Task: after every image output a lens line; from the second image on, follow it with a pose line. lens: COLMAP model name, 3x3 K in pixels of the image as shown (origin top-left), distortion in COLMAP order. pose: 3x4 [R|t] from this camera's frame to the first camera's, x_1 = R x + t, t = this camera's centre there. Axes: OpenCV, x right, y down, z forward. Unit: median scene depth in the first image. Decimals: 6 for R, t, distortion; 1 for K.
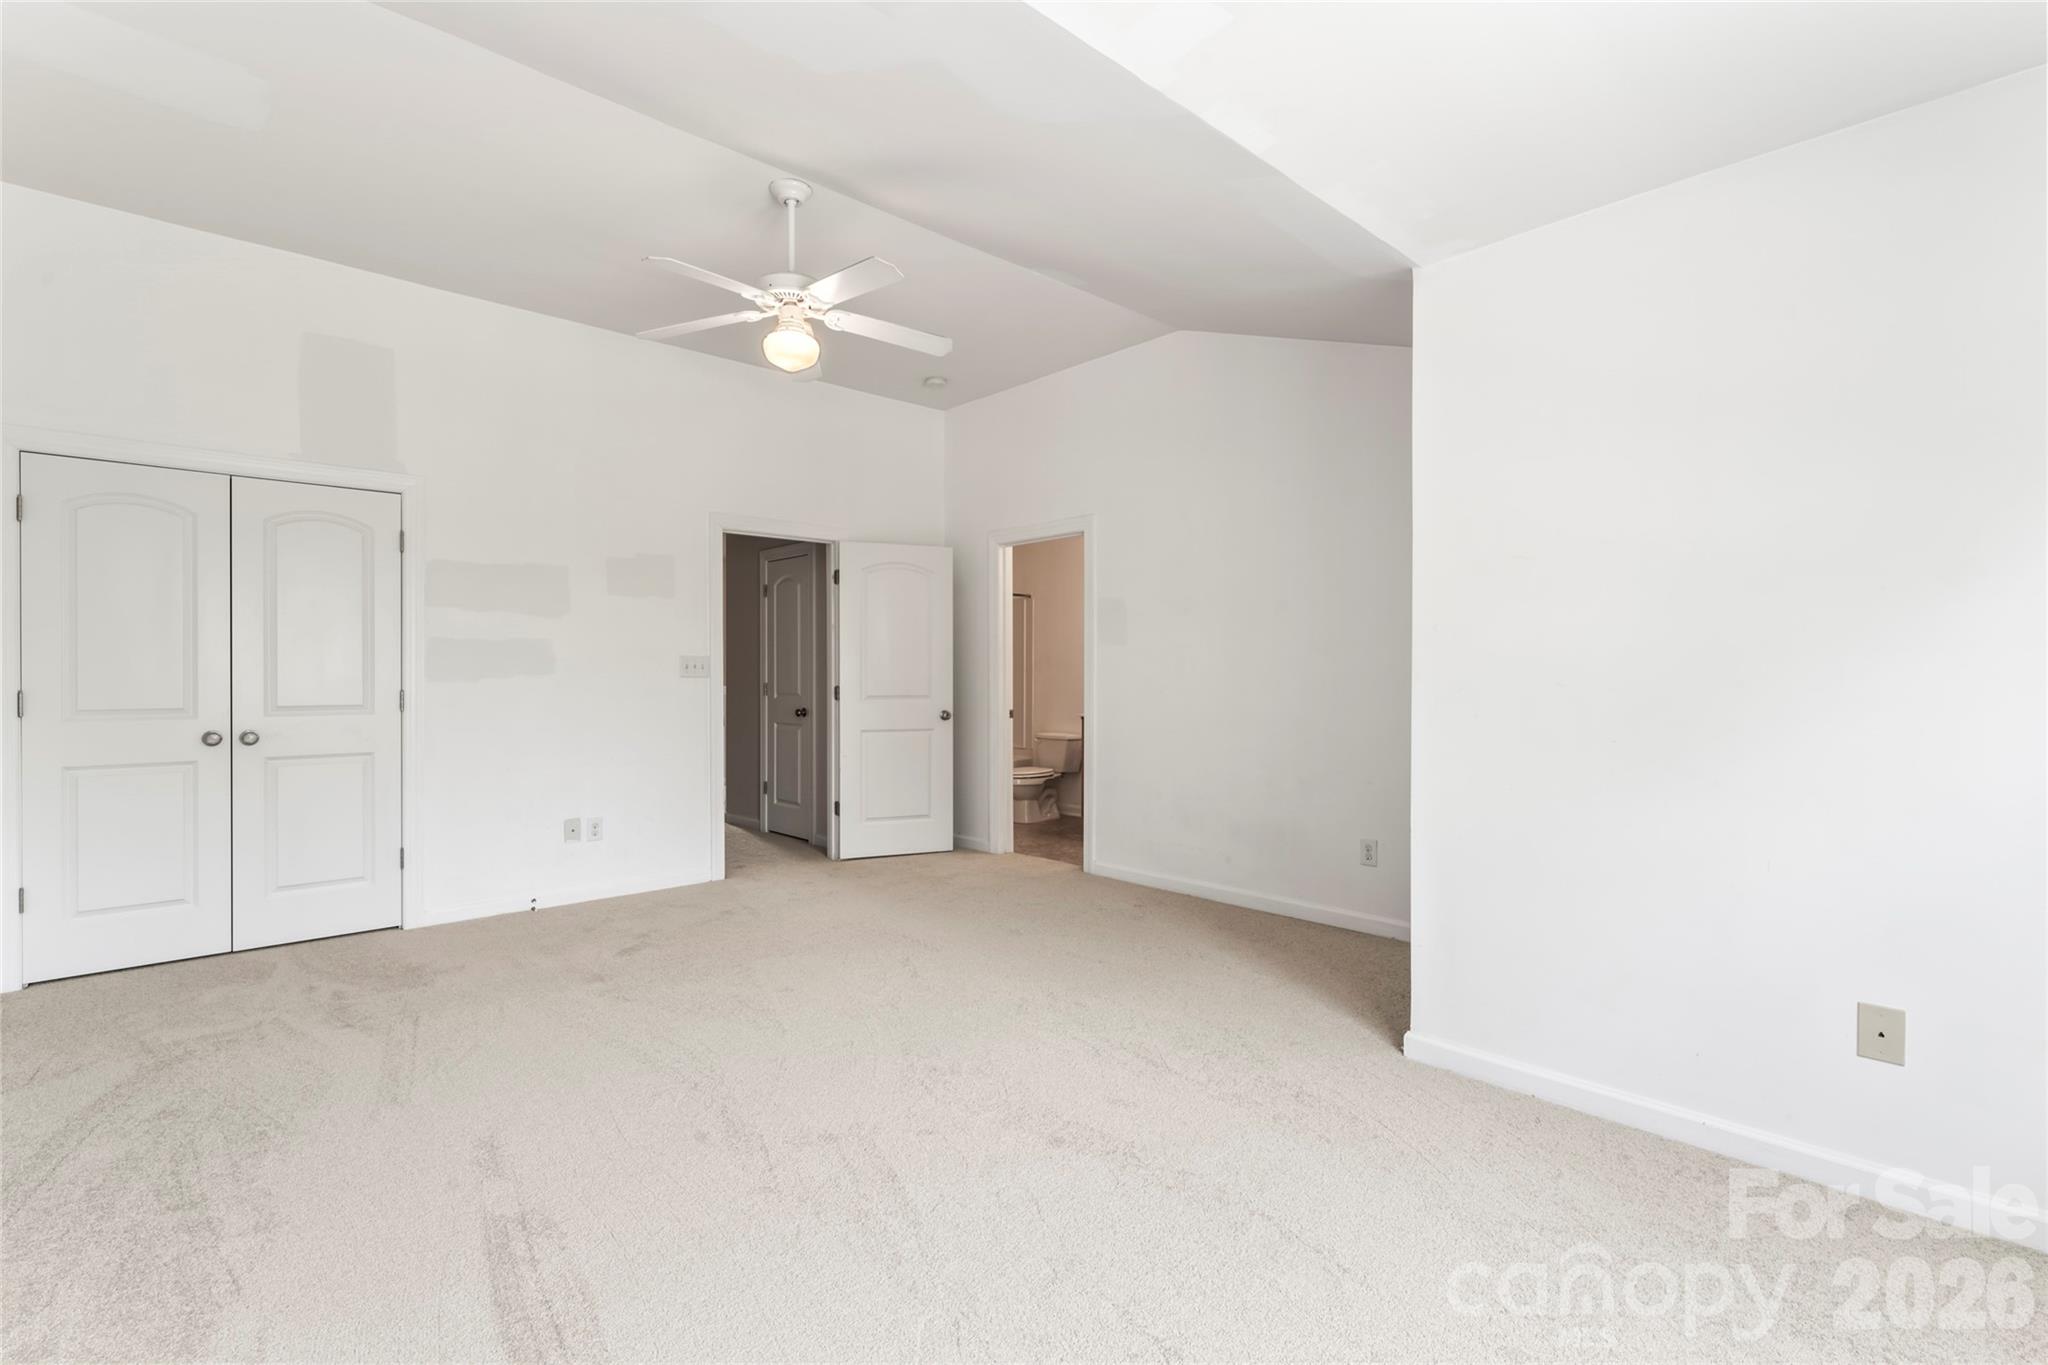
lens RADIAL K [[933.2, 0, 1021.6], [0, 933.2, 679.0], [0, 0, 1]] dist [0.003880, 0.000082]
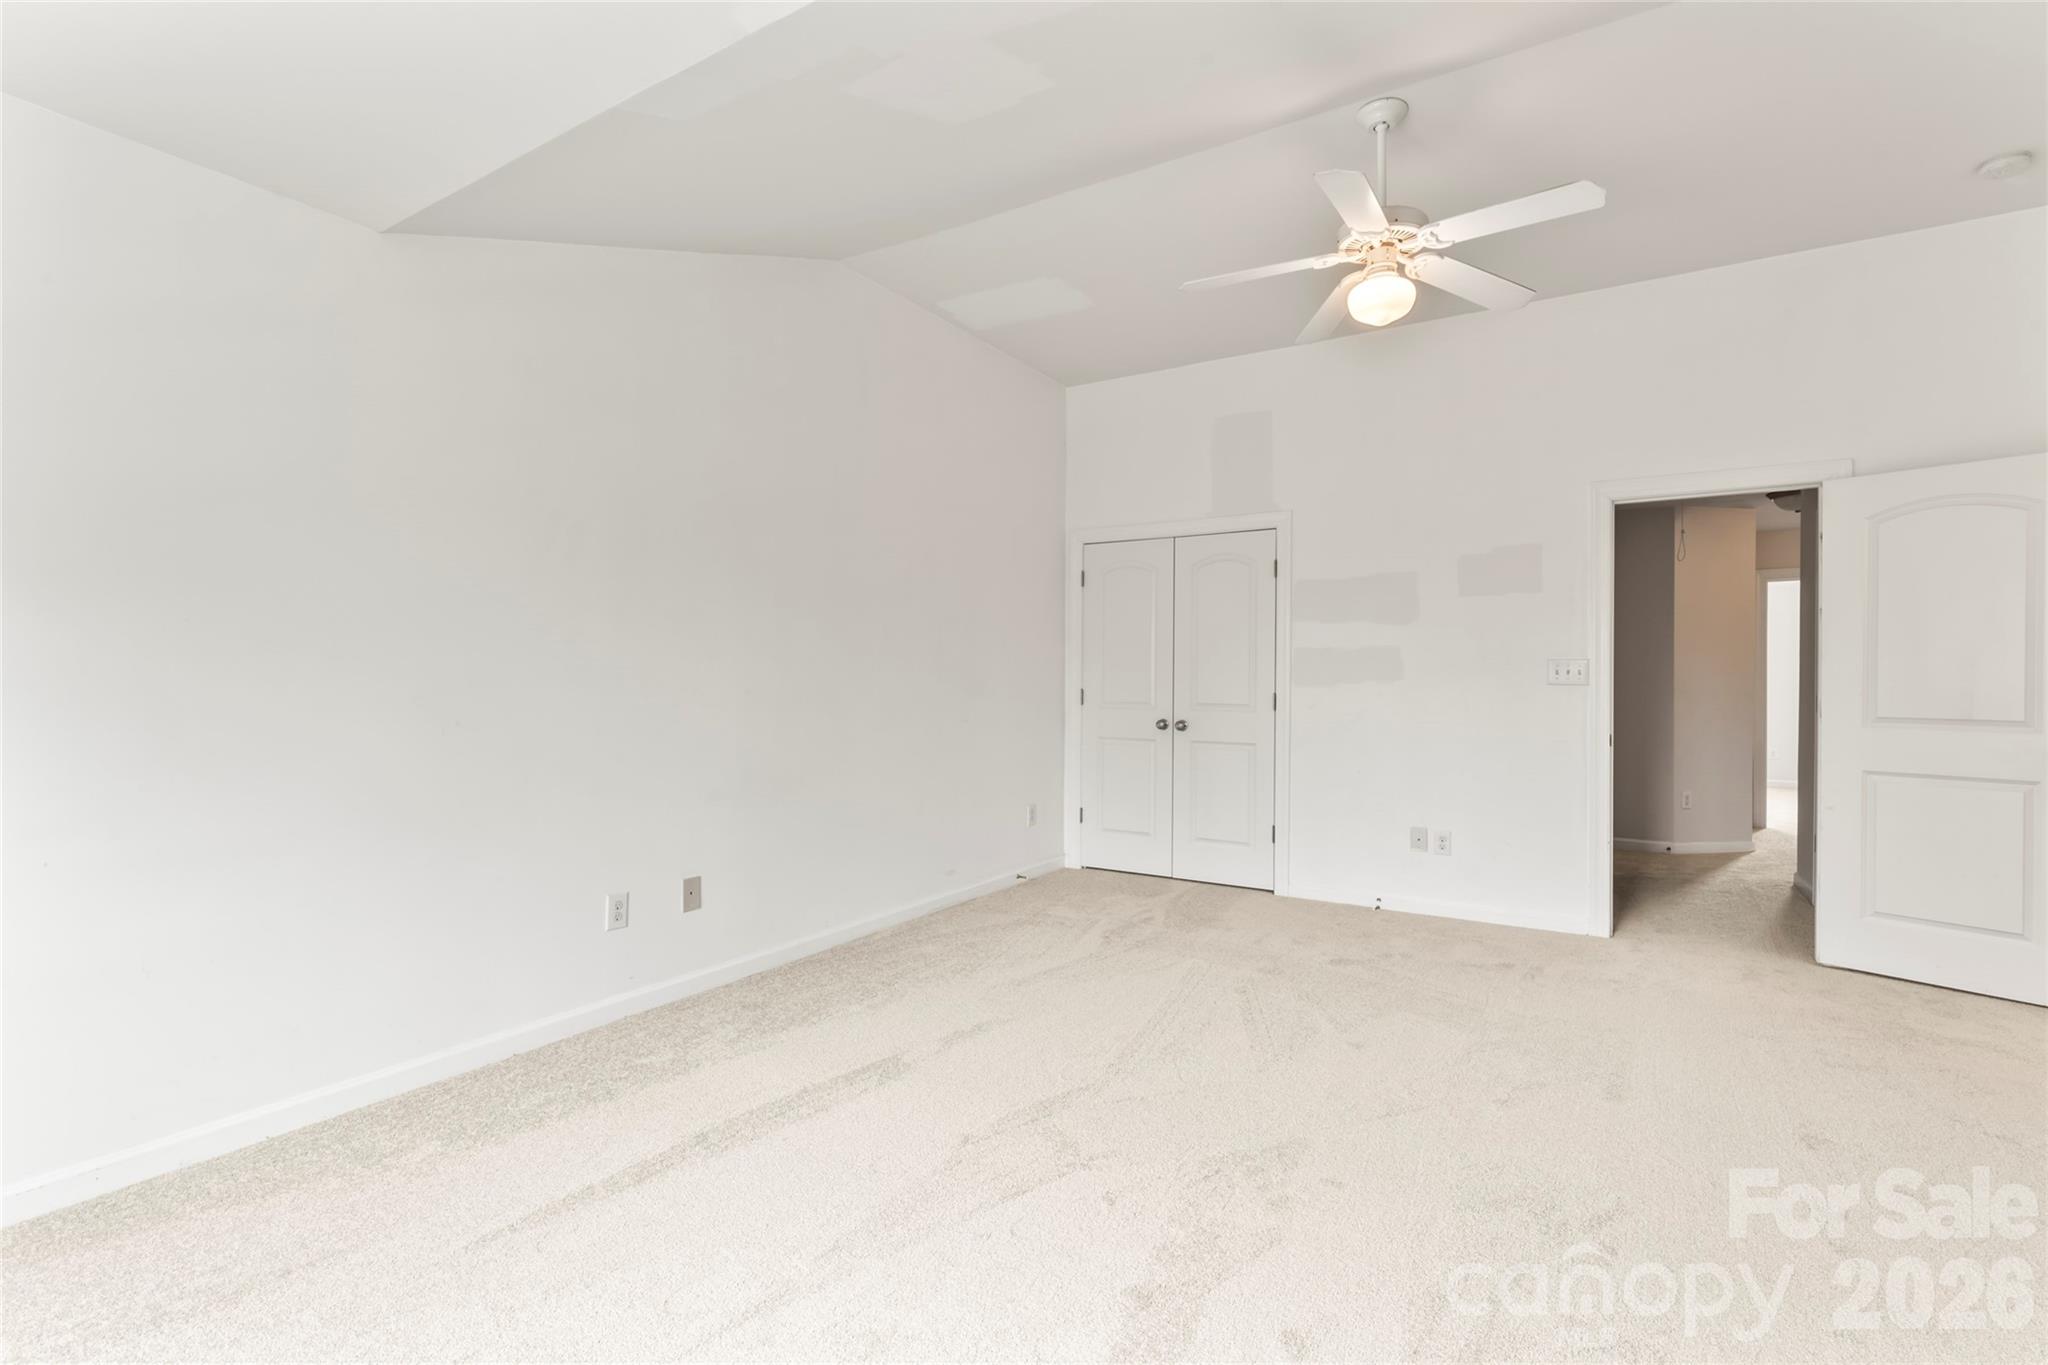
lens RADIAL K [[933.2, 0, 1021.9], [0, 933.2, 679.7], [0, 0, 1]] dist [0.003880, 0.000082]
pose [[0.261176, 0.001441, -0.965290, 0.396291], [-0.012154, 0.999925, -0.001796, 0.000759], [0.965215, 0.012201, 0.261174, 0.374170]]
